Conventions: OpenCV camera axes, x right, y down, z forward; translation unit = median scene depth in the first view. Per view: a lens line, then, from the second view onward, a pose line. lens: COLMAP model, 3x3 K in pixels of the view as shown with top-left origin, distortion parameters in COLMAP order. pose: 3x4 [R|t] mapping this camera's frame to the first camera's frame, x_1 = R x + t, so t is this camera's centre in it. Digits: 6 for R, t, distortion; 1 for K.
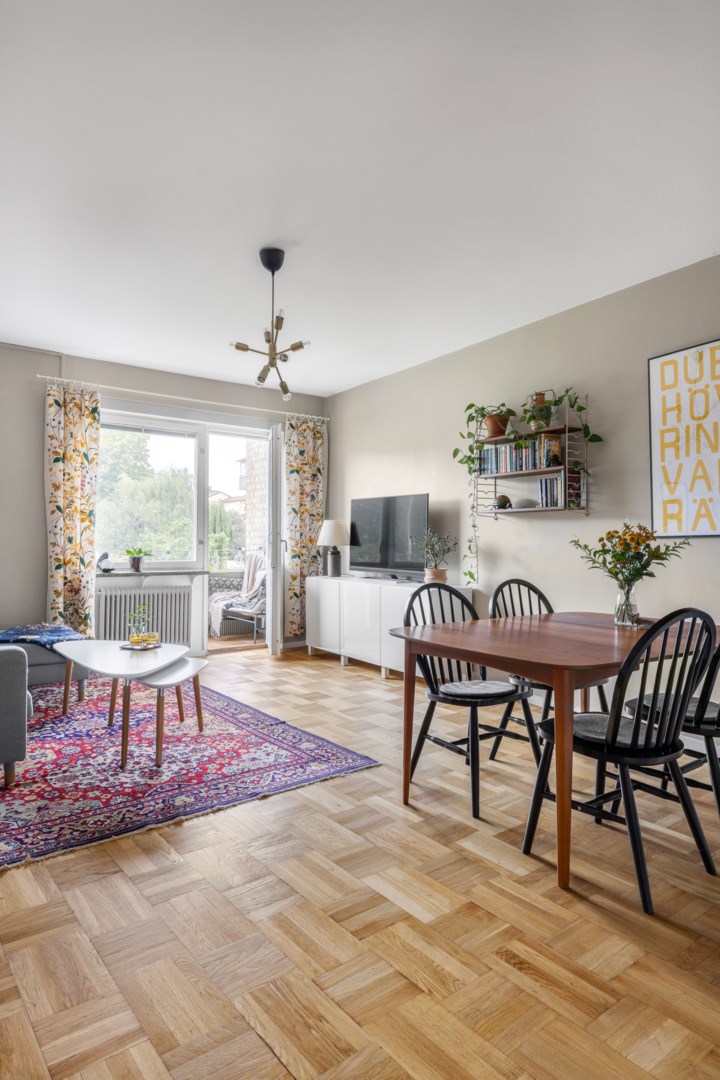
lens RADIAL K [[656.3, 0, 360.0], [0, 656.3, 540.0], [0, 0, 1]] dist [0.001333, 0.000523]
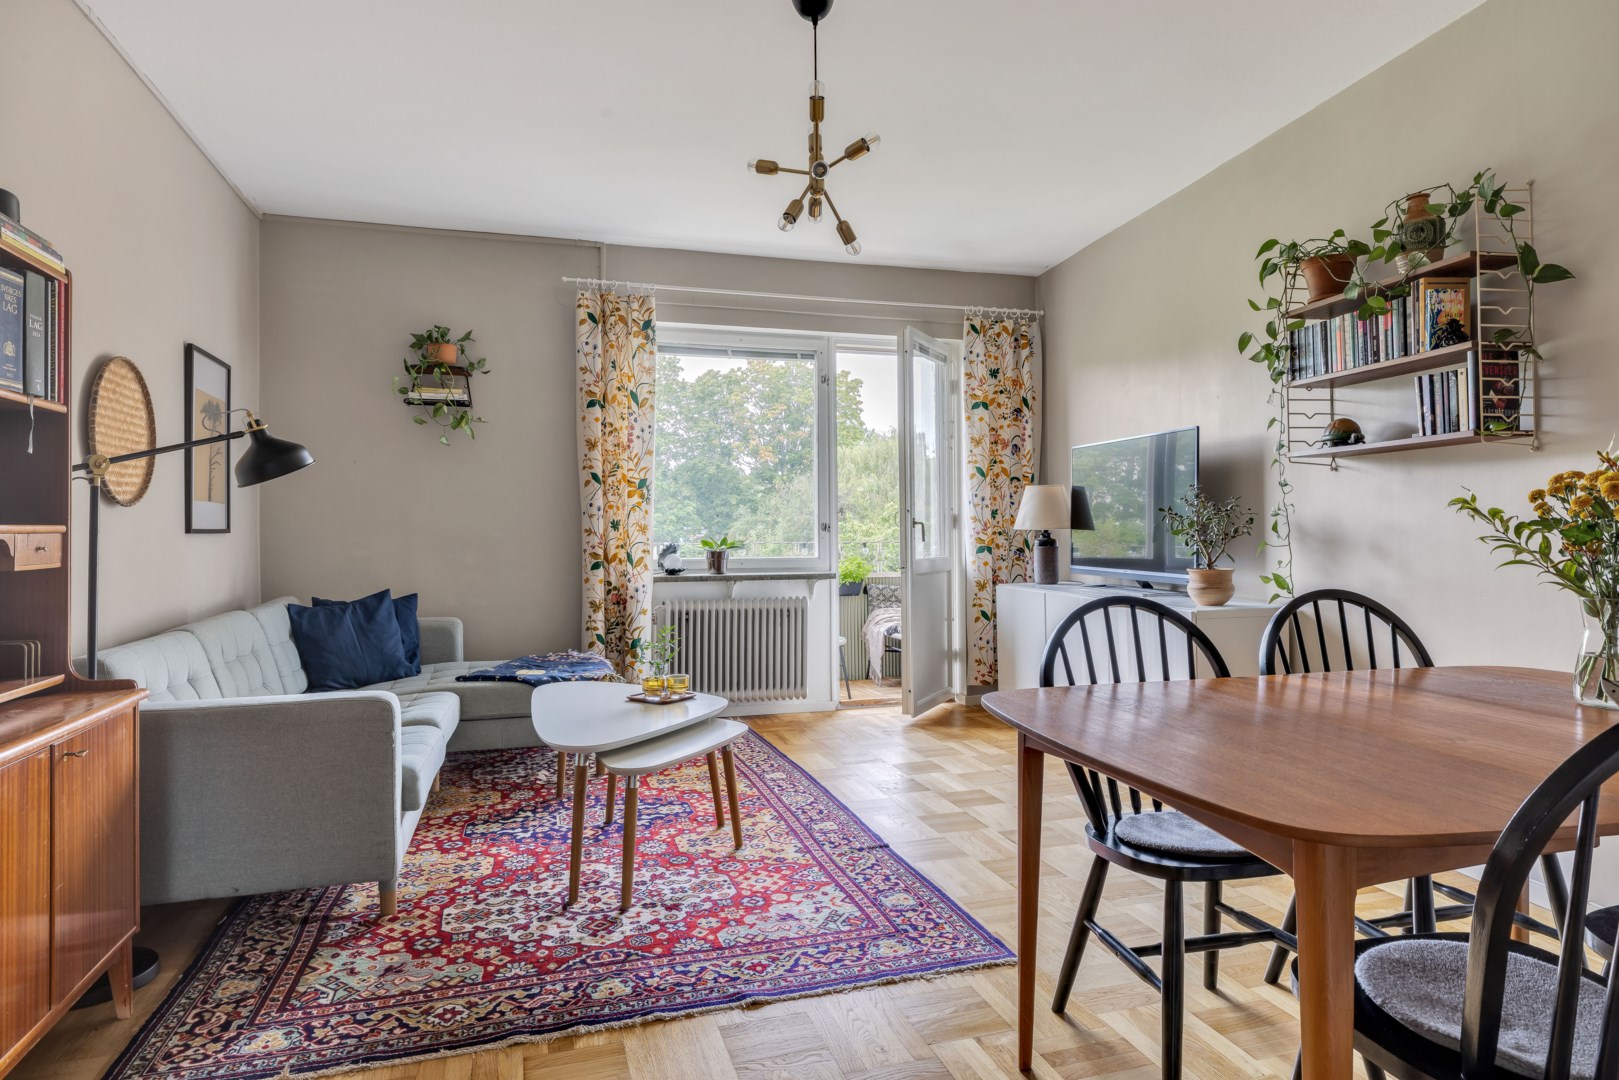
lens RADIAL K [[986.7, 0, 815.3], [0, 986.7, 522.7], [0, 0, 1]] dist [0.001413, -0.000547]
pose [[0.933901, -0.015662, -0.357187, 0.110738], [0.012952, 0.999866, -0.009976, 0.011388], [0.357296, 0.004690, 0.933979, 0.172594]]
